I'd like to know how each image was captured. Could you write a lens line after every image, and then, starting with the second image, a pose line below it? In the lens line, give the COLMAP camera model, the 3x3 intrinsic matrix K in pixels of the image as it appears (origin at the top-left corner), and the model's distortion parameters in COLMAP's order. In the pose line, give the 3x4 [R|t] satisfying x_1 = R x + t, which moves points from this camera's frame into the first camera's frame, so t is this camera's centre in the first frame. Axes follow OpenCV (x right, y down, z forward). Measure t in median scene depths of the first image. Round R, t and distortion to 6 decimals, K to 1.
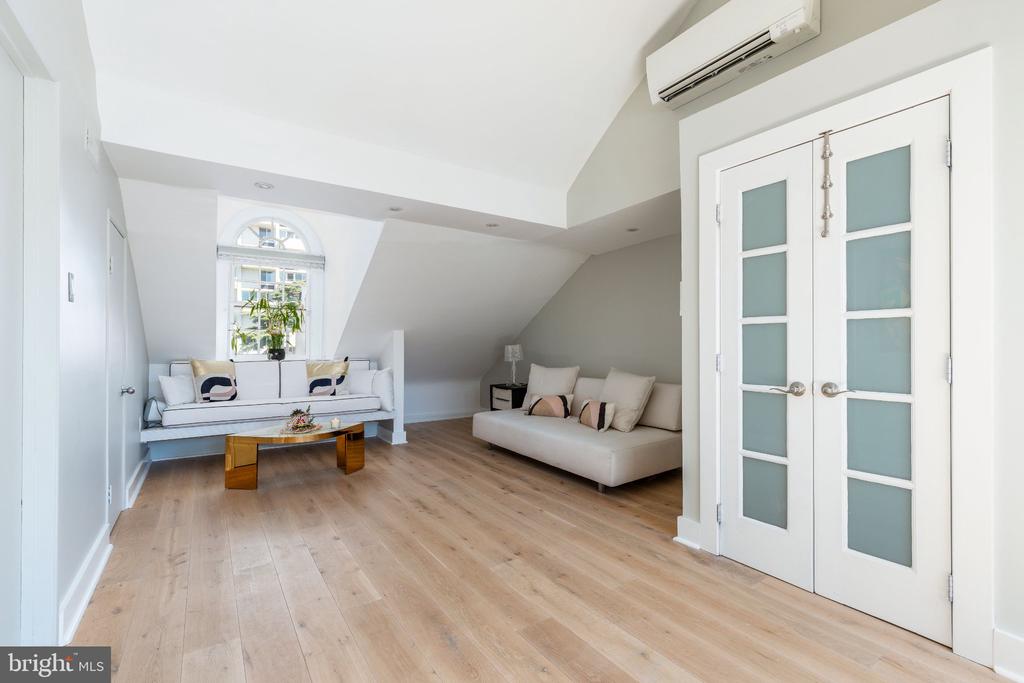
lens RADIAL K [[440.2, 0, 480.8], [0, 440.2, 345.5], [0, 0, 1]] dist [0.010437, -0.000412]
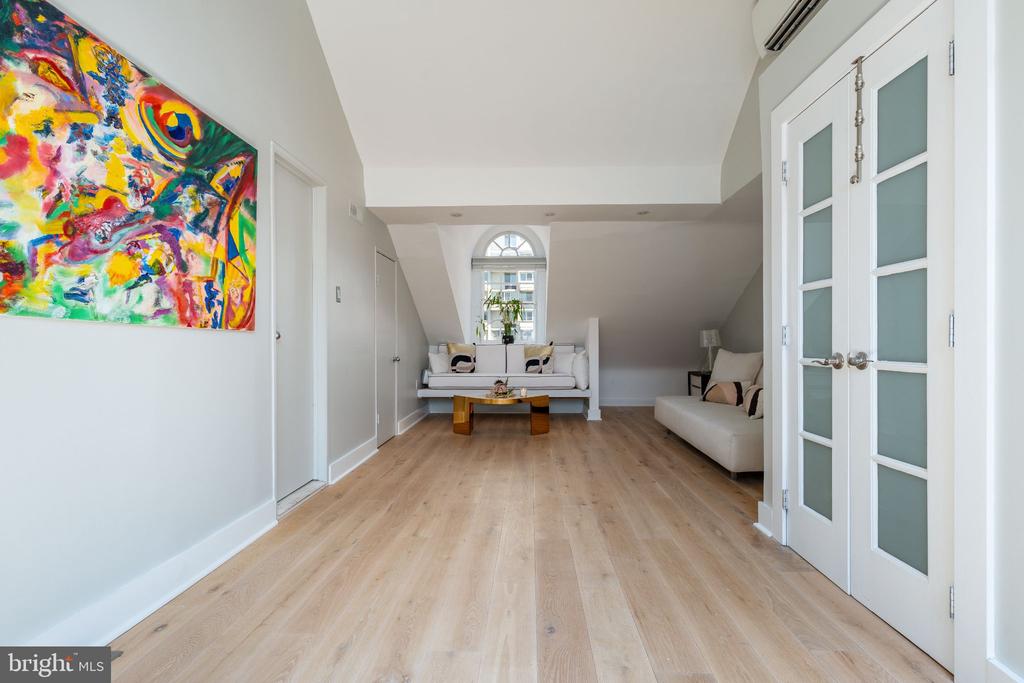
lens RADIAL K [[440.2, 0, 504.7], [0, 440.2, 346.9], [0, 0, 1]] dist [0.010437, -0.000412]
pose [[0.817865, 0.009646, -0.575329, 0.331291], [-0.002177, 0.999904, 0.013670, 0.029020], [0.575406, -0.009928, 0.817808, -0.045610]]
